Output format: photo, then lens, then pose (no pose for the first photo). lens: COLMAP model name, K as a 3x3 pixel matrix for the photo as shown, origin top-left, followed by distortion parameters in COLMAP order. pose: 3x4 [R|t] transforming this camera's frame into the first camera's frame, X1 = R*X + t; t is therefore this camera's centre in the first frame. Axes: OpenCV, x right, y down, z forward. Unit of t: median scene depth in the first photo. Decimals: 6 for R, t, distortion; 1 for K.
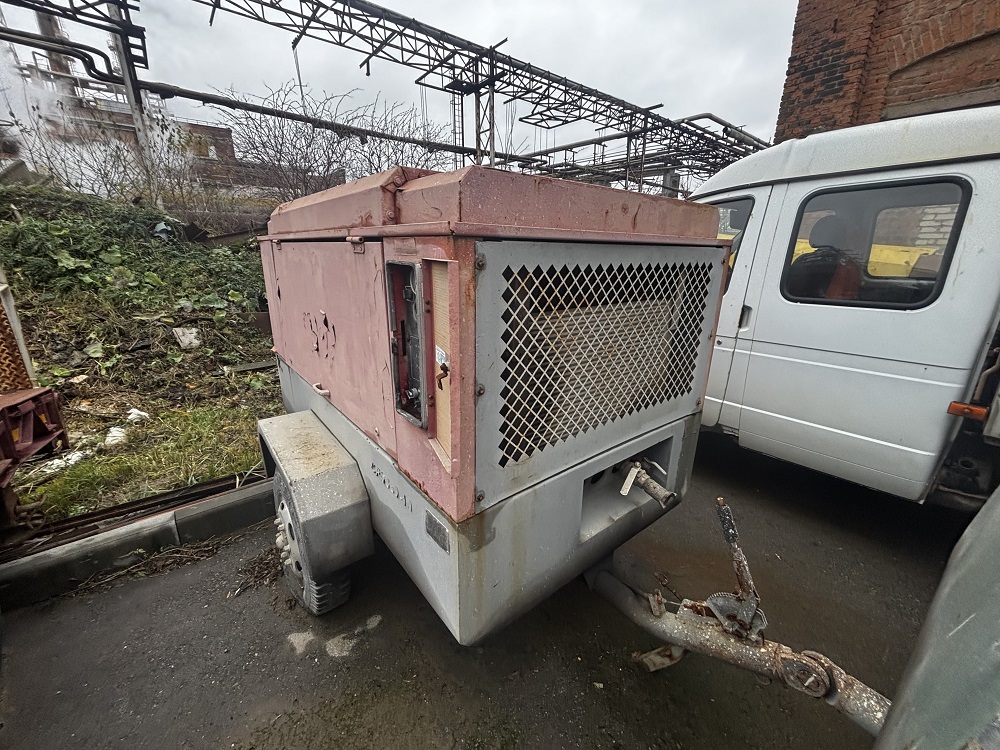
lens RADIAL K [[399.4, 0, 501.8], [0, 399.4, 373.7], [0, 0, 1]] dist [0.007428, -0.002668]
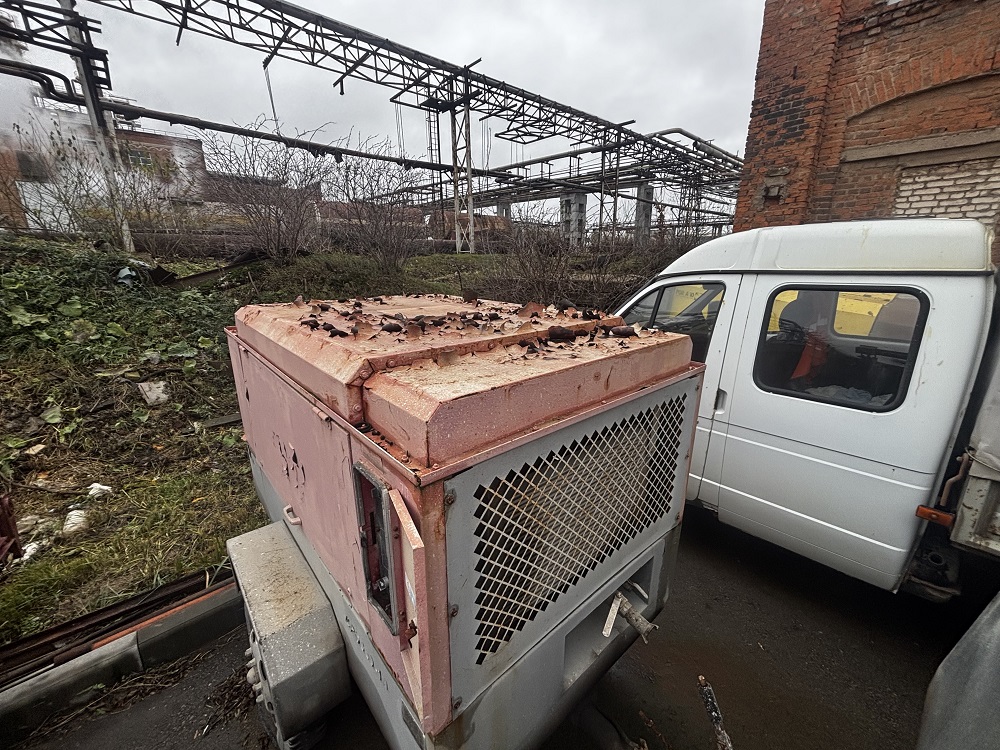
lens RADIAL K [[399.4, 0, 501.7], [0, 399.4, 374.2], [0, 0, 1]] dist [0.007428, -0.002668]
pose [[0.998752, -0.025954, 0.042676, 0.005545], [0.026633, 0.999526, -0.015432, -0.081821], [-0.042255, 0.016549, 0.998970, 0.004021]]
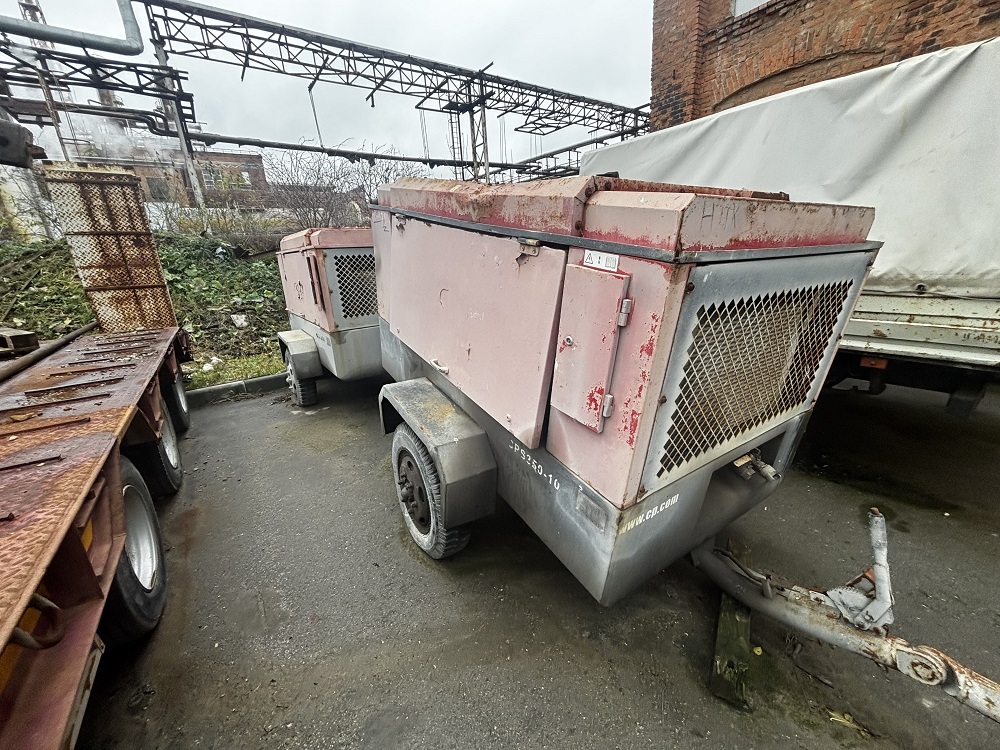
lens RADIAL K [[399.4, 0, 496.5], [0, 399.4, 374.5], [0, 0, 1]] dist [0.007428, -0.002668]
pose [[0.996107, -0.039631, -0.078747, 0.268850], [0.039412, 0.999214, -0.004334, 0.138343], [0.078857, 0.001213, 0.996885, -0.393876]]
